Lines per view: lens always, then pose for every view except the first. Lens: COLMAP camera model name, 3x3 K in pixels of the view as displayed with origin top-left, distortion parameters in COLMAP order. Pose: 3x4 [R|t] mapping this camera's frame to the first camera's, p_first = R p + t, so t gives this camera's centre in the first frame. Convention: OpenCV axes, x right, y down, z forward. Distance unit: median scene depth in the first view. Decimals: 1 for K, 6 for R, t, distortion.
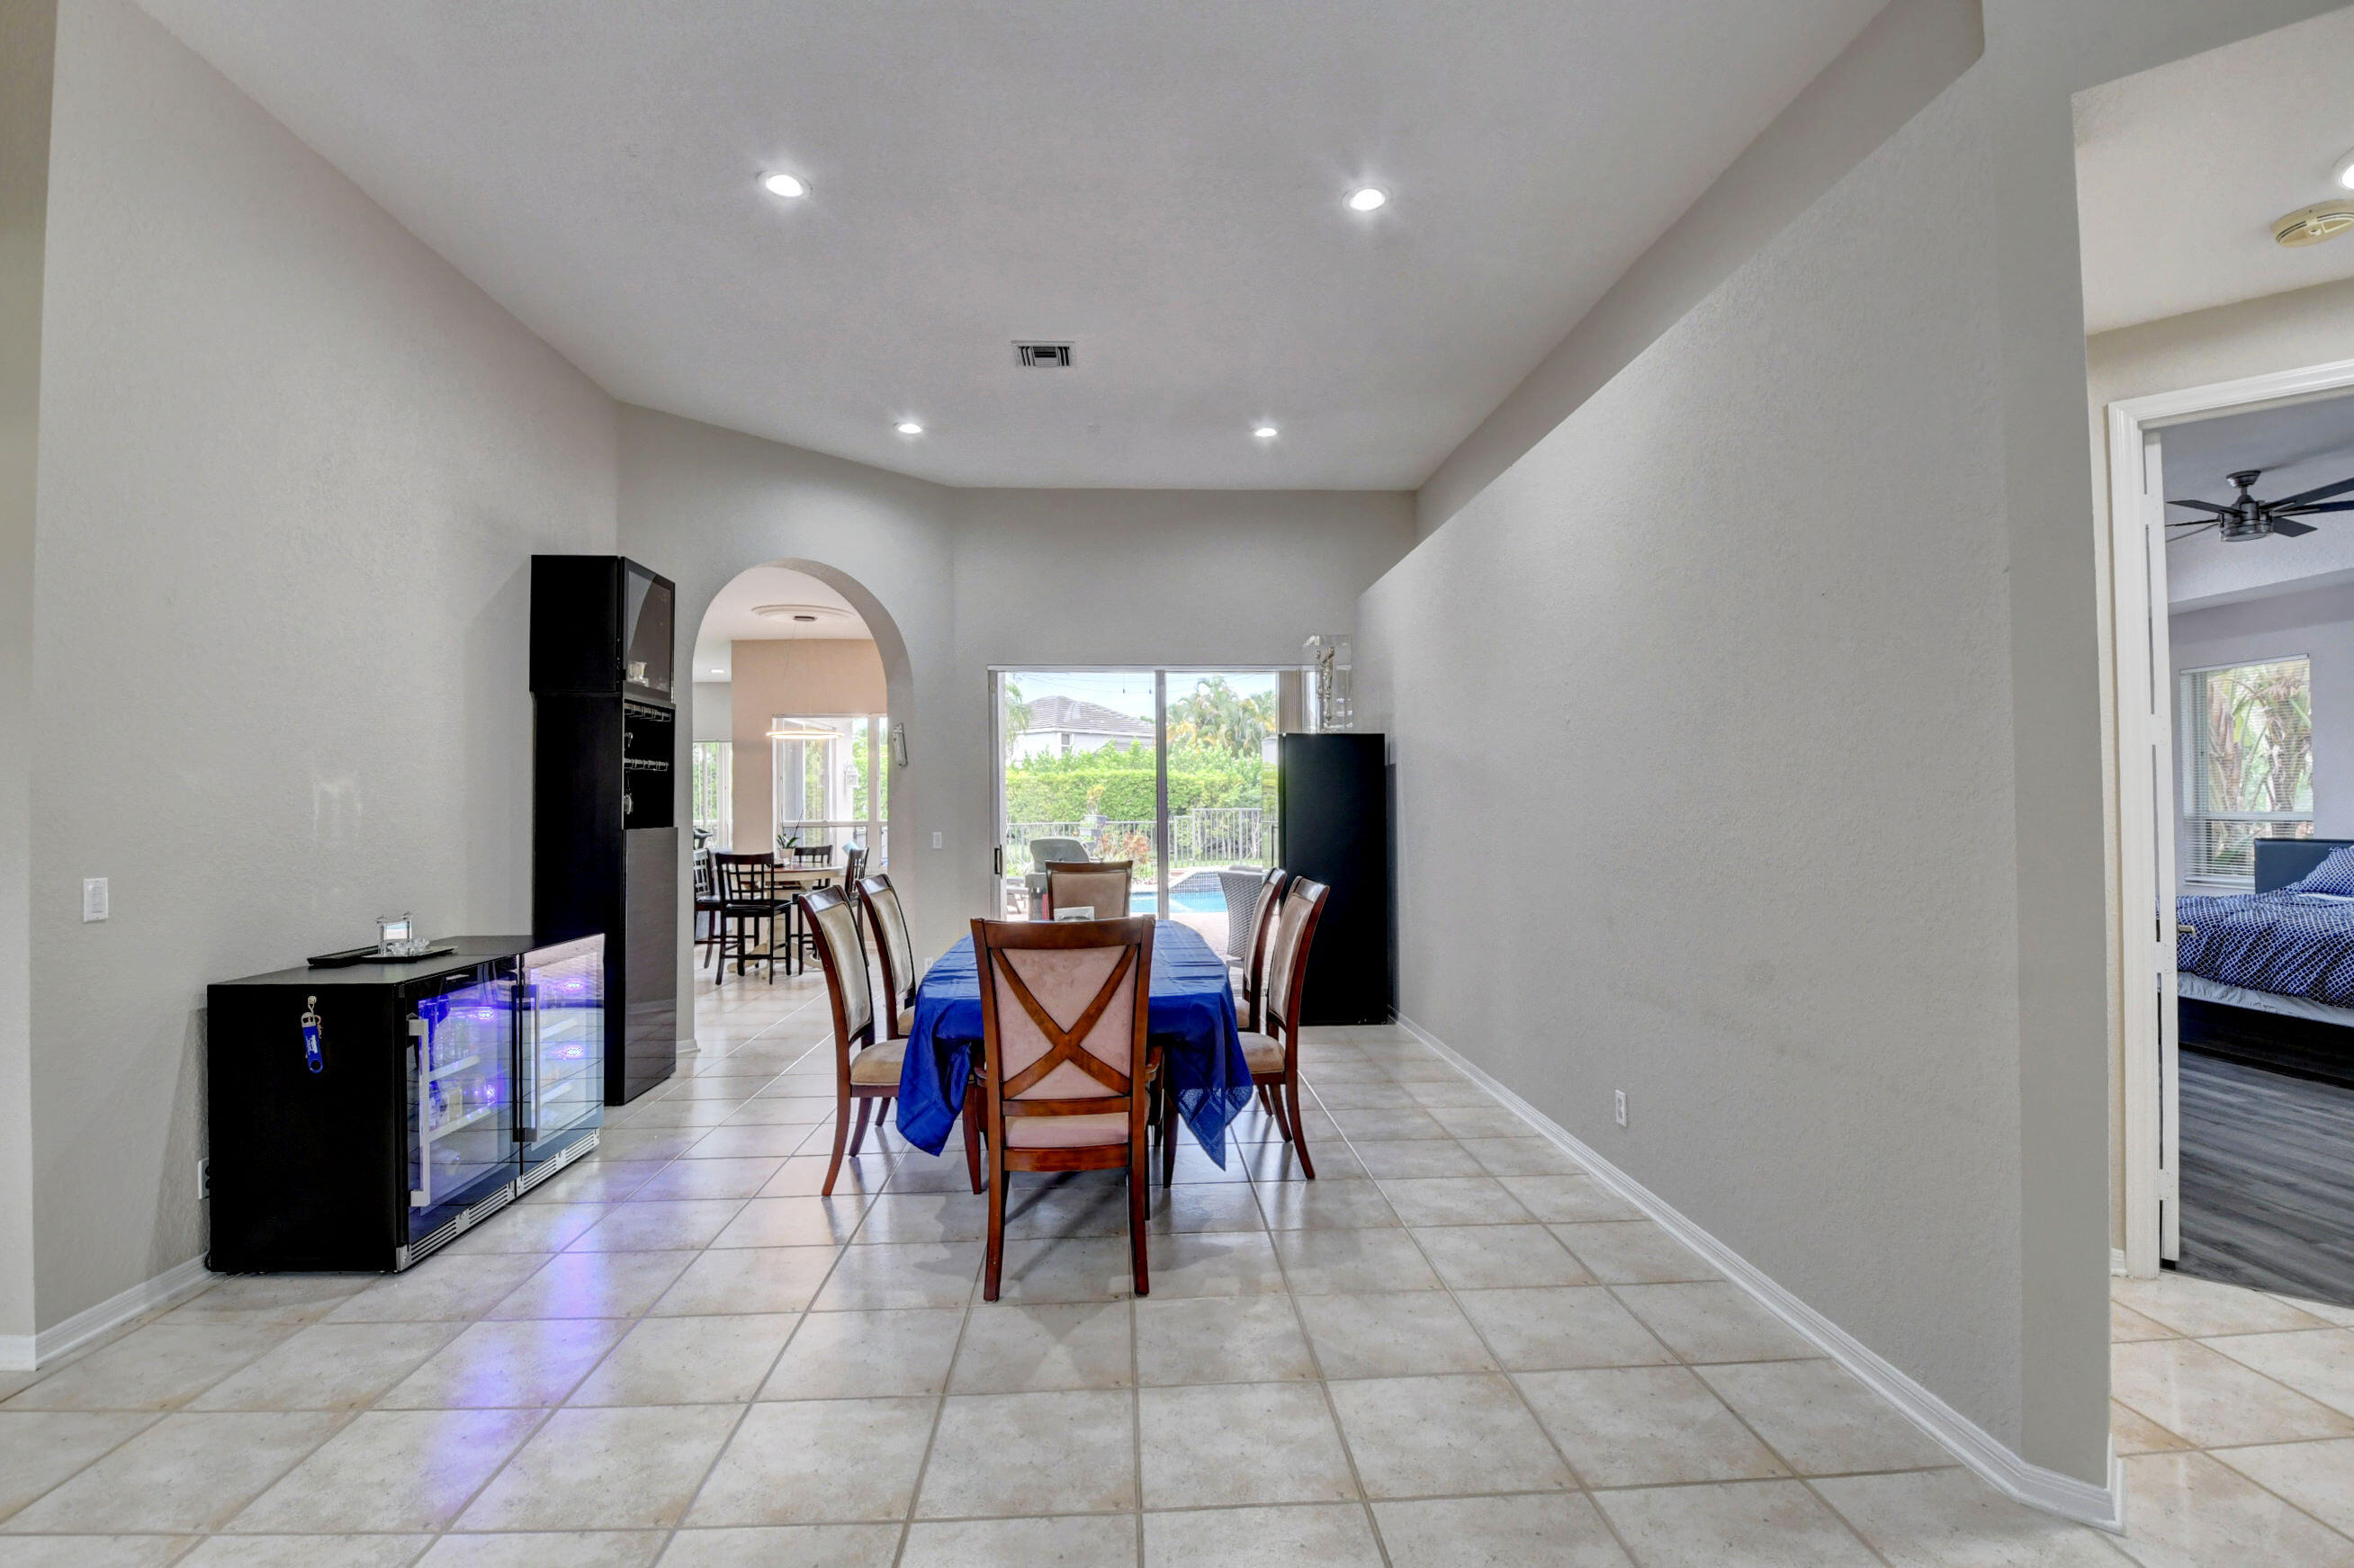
lens RADIAL K [[1074.6, 0, 1177.0], [0, 1074.6, 784.0], [0, 0, 1]] dist [0.019778, -0.026978]
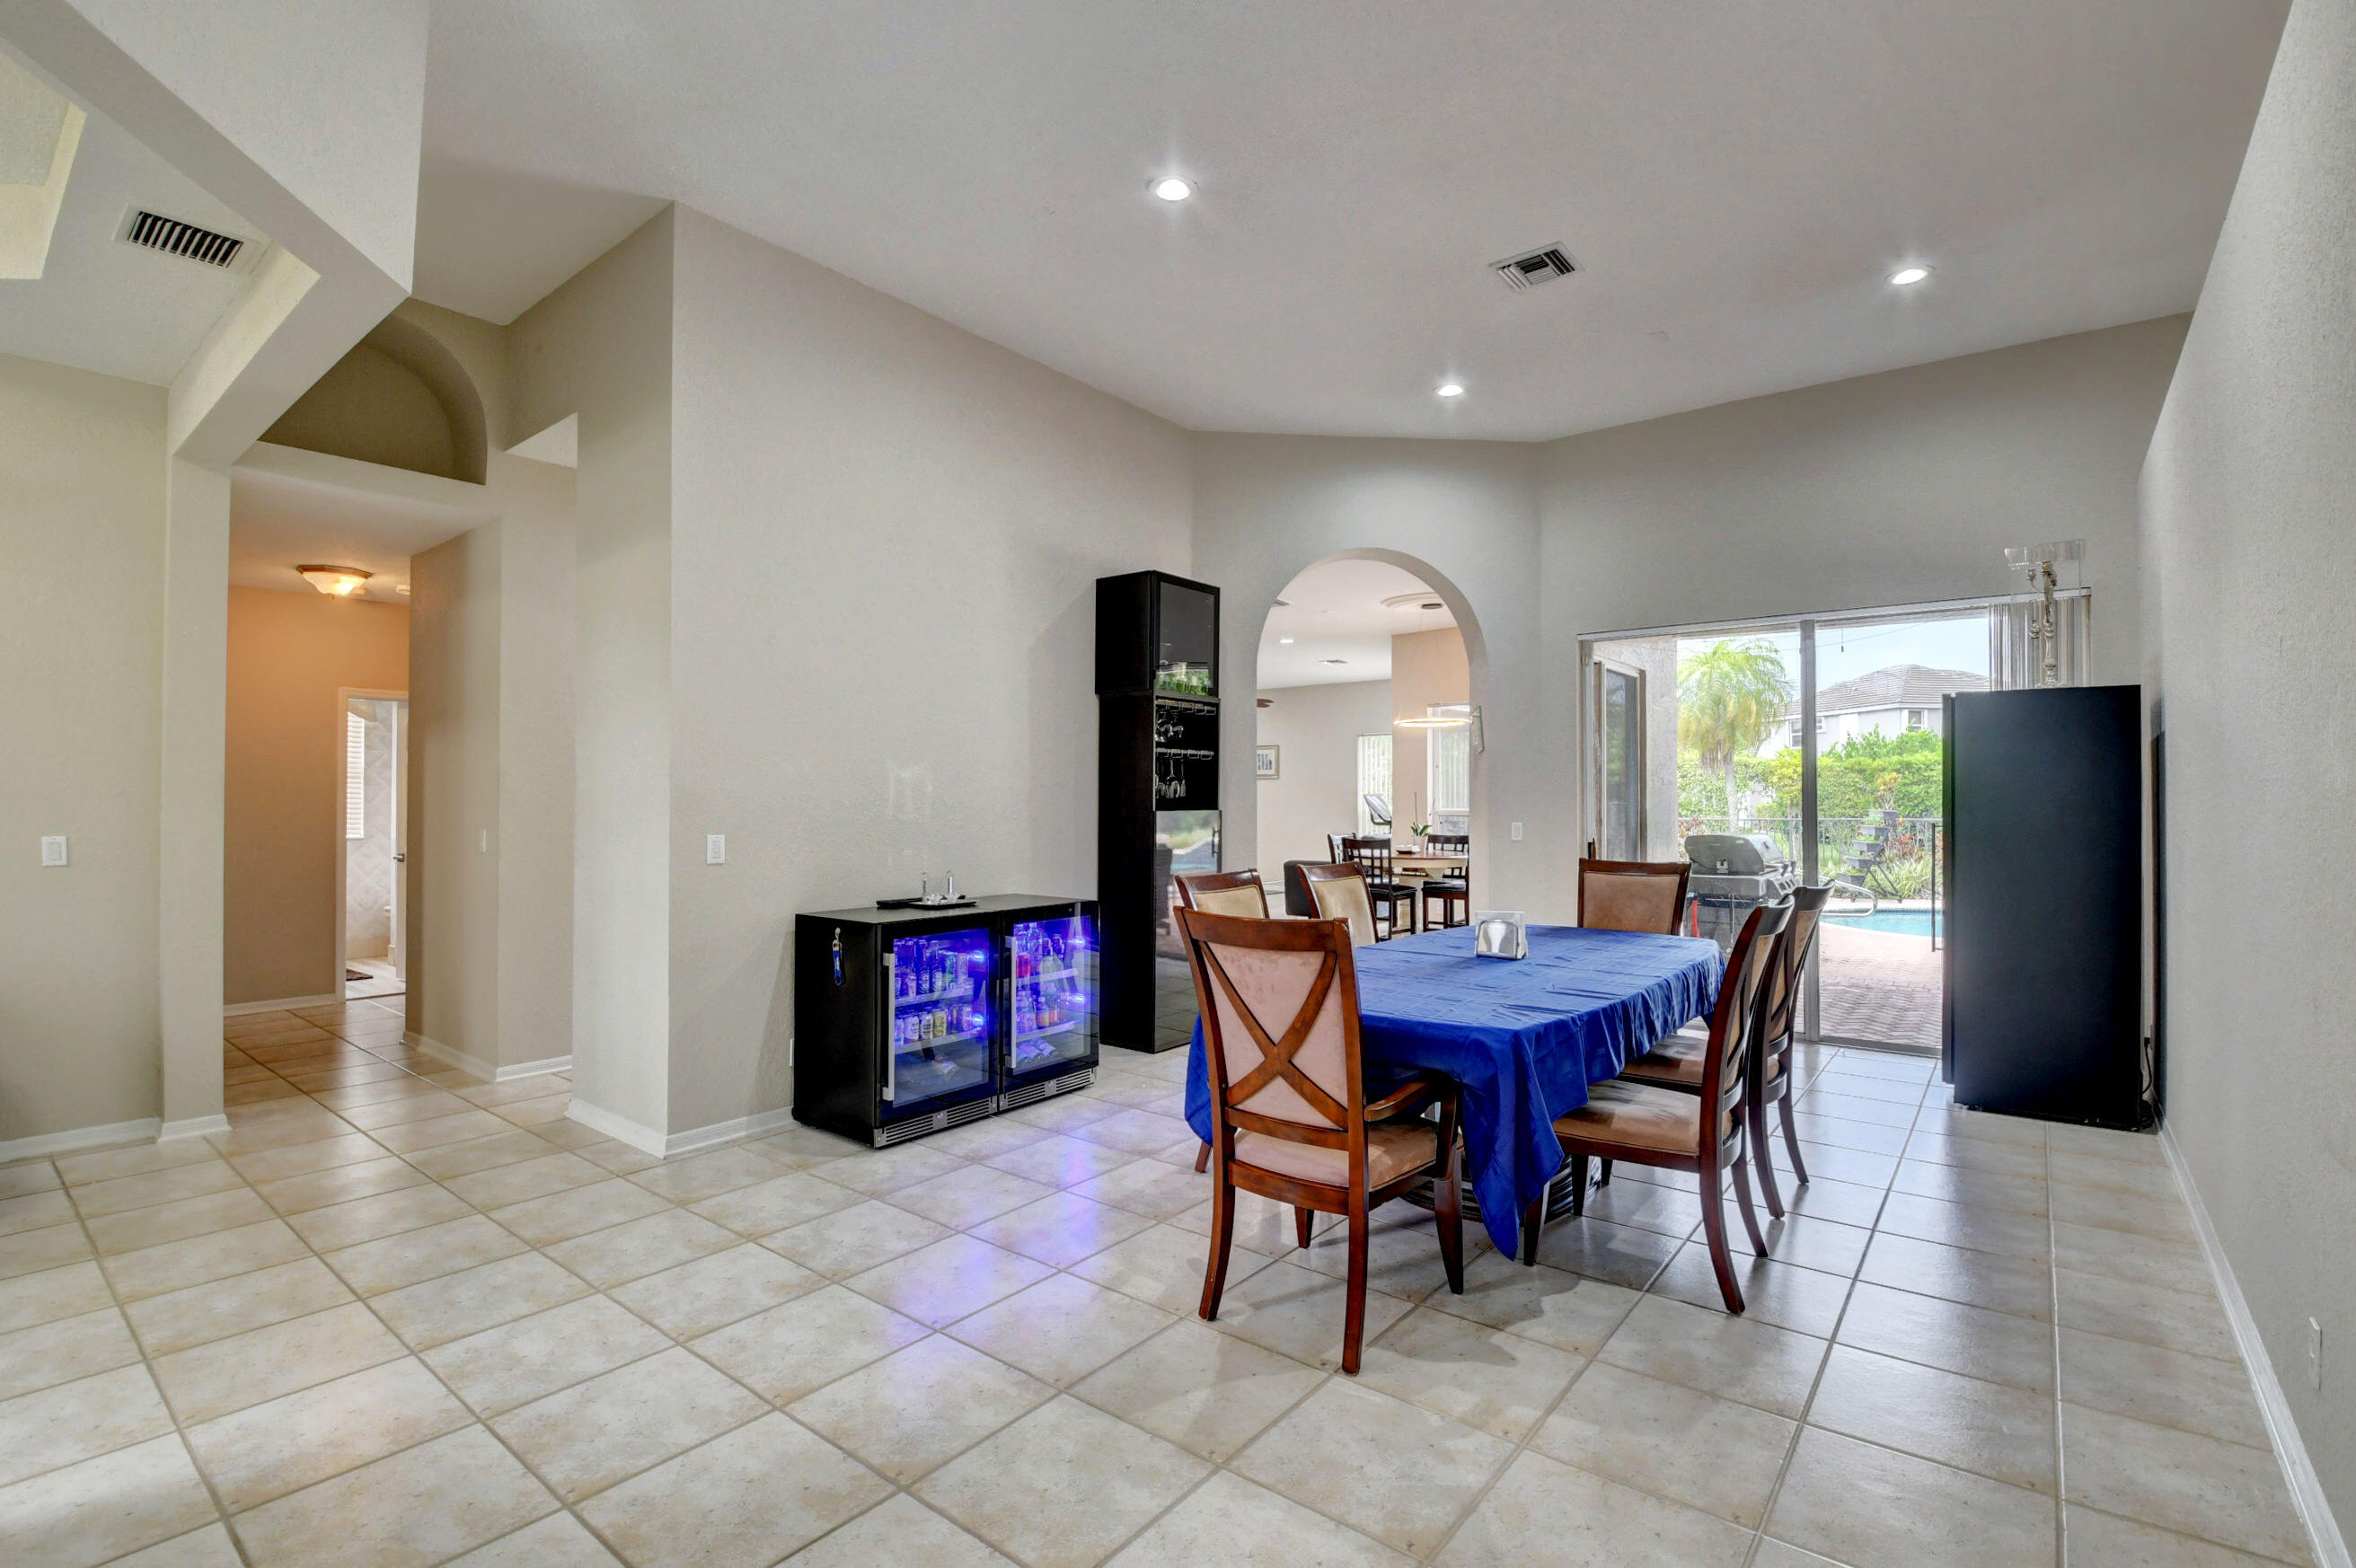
lens RADIAL K [[1075.5, 0, 1178.0], [0, 1075.5, 784.0], [0, 0, 1]] dist [0.019778, -0.026978]
pose [[0.744643, -0.000555, -0.667463, 0.390738], [0.006122, 0.999963, 0.005998, 0.010944], [0.667435, -0.008553, 0.744619, 0.267058]]
